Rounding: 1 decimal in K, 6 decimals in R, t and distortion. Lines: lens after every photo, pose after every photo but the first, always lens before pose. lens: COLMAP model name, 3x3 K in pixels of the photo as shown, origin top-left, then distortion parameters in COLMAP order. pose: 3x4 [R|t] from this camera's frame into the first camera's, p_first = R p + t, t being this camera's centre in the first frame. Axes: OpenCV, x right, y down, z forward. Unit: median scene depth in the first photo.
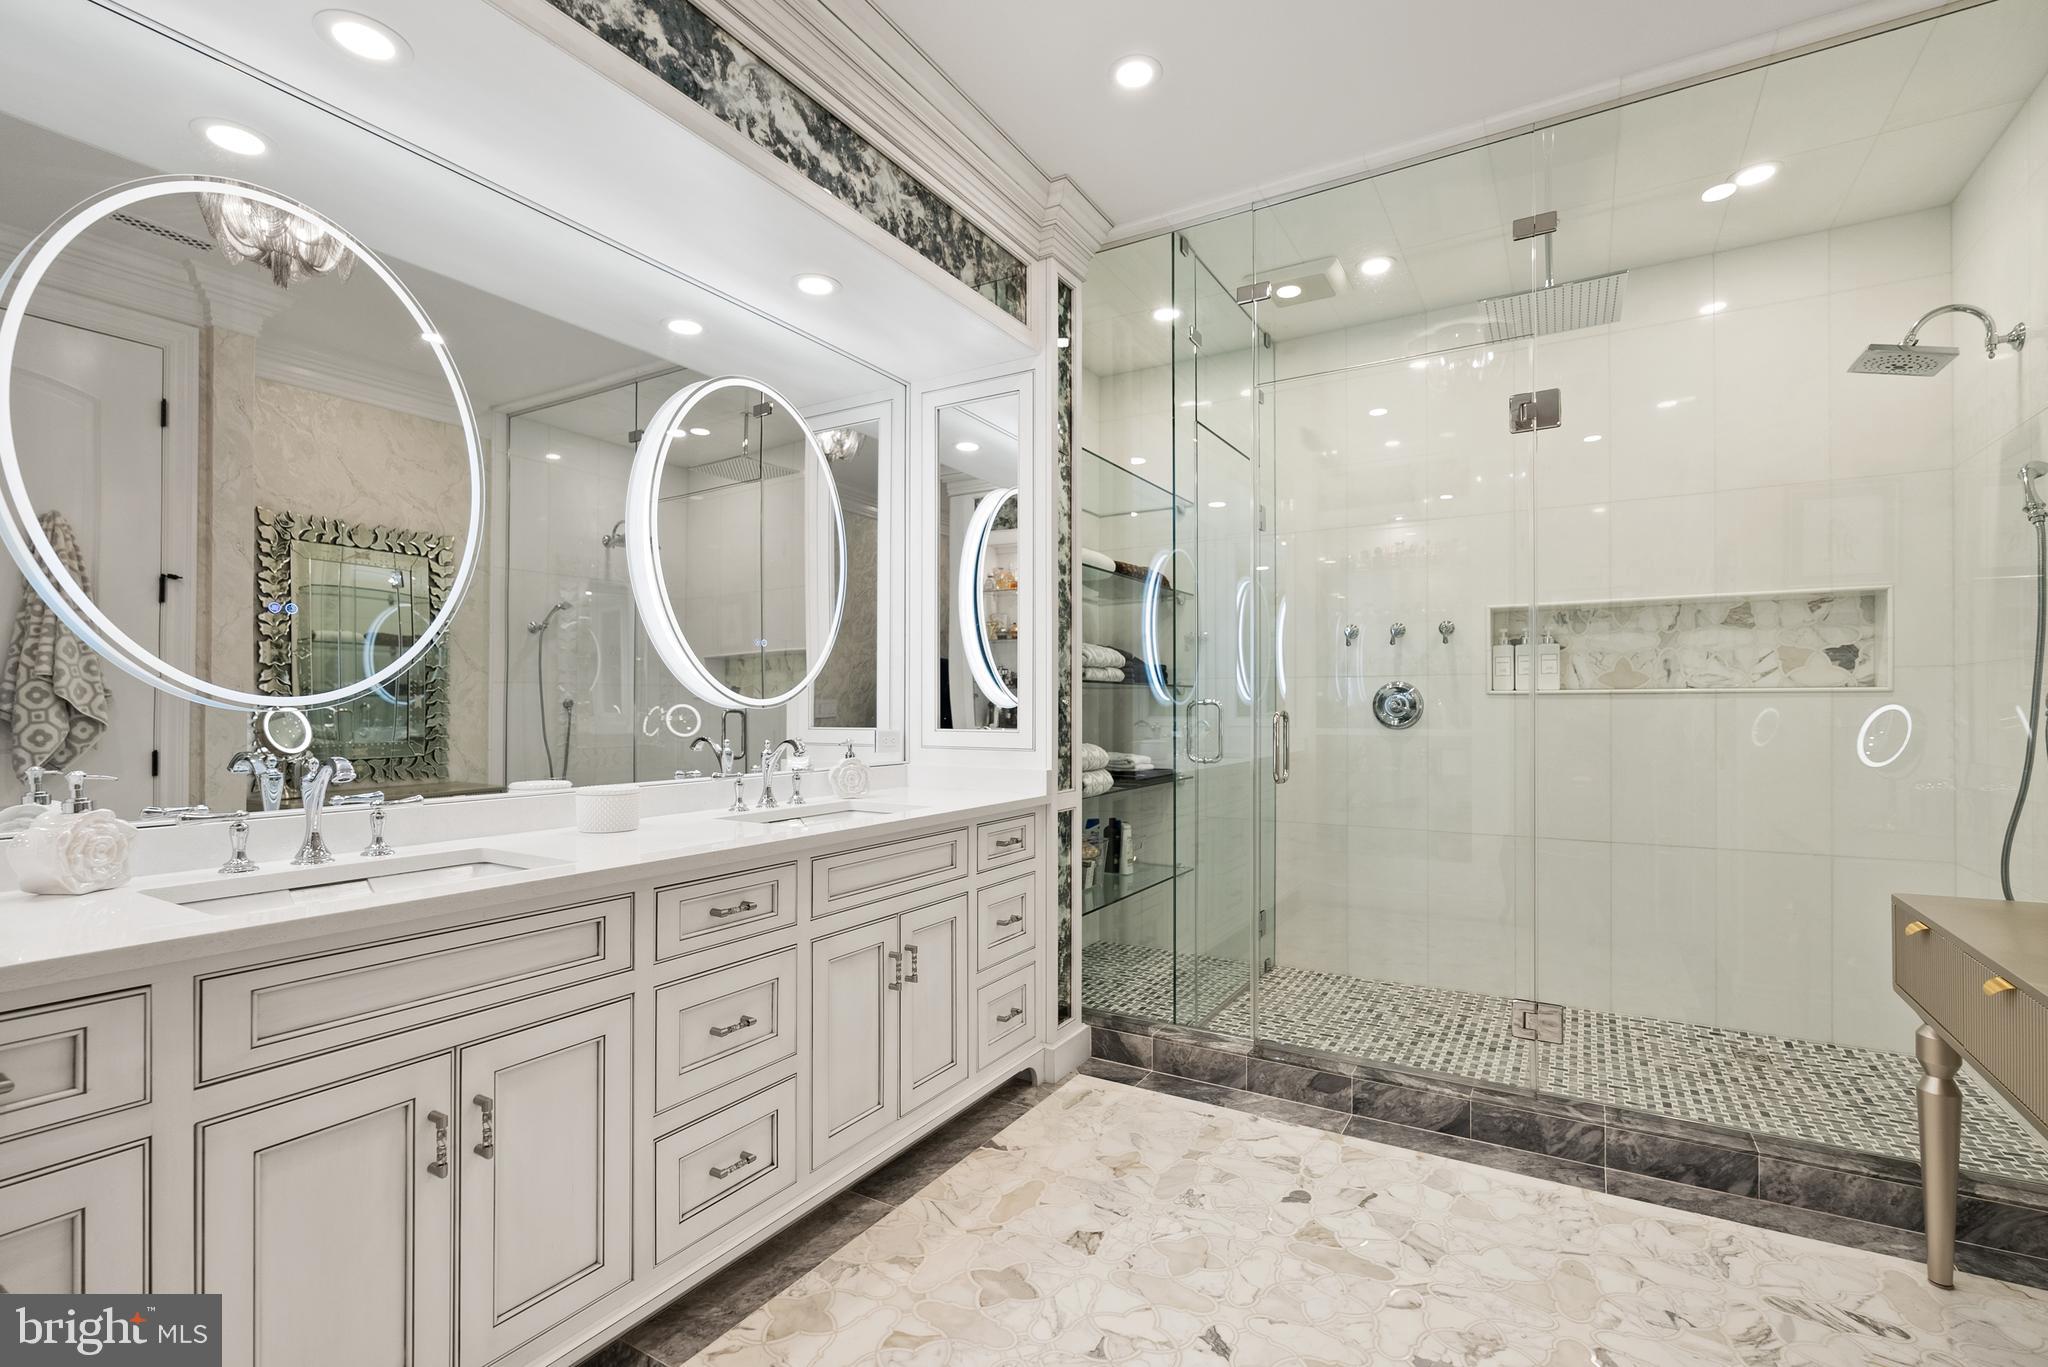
lens RADIAL K [[935.5, 0, 1027.1], [0, 935.5, 697.3], [0, 0, 1]] dist [0.000146, 0.000453]
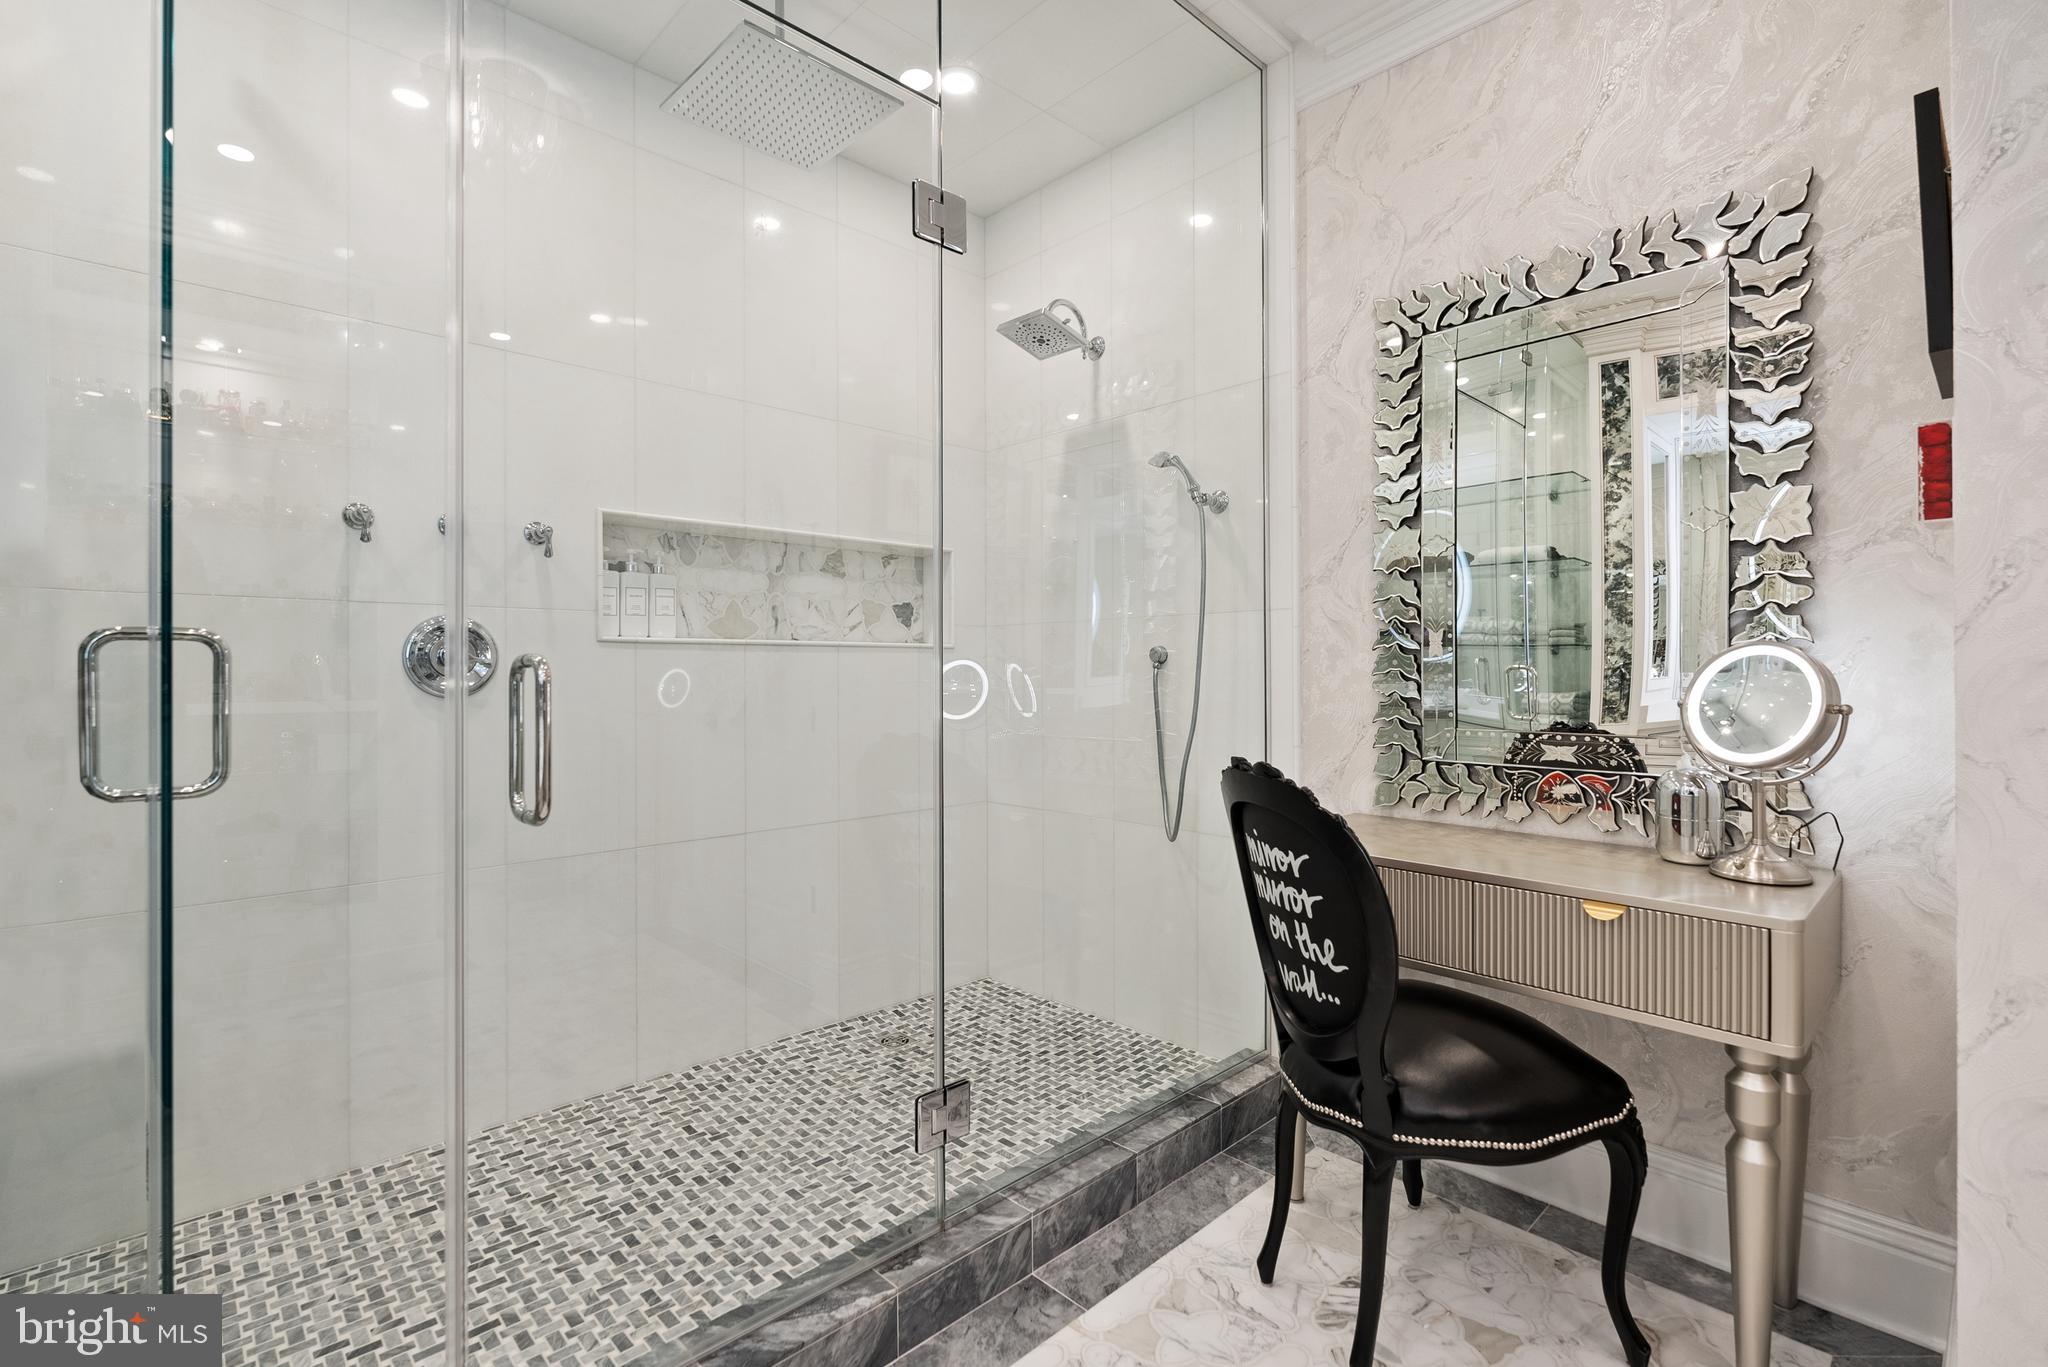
lens RADIAL K [[927.6, 0, 1023.7], [0, 927.6, 673.4], [0, 0, 1]] dist [-0.003093, -0.000139]
pose [[0.264426, 0.000161, 0.964406, -0.069422], [-0.005525, 0.999984, 0.001348, 0.019269], [-0.964390, -0.005685, 0.264423, 0.608042]]
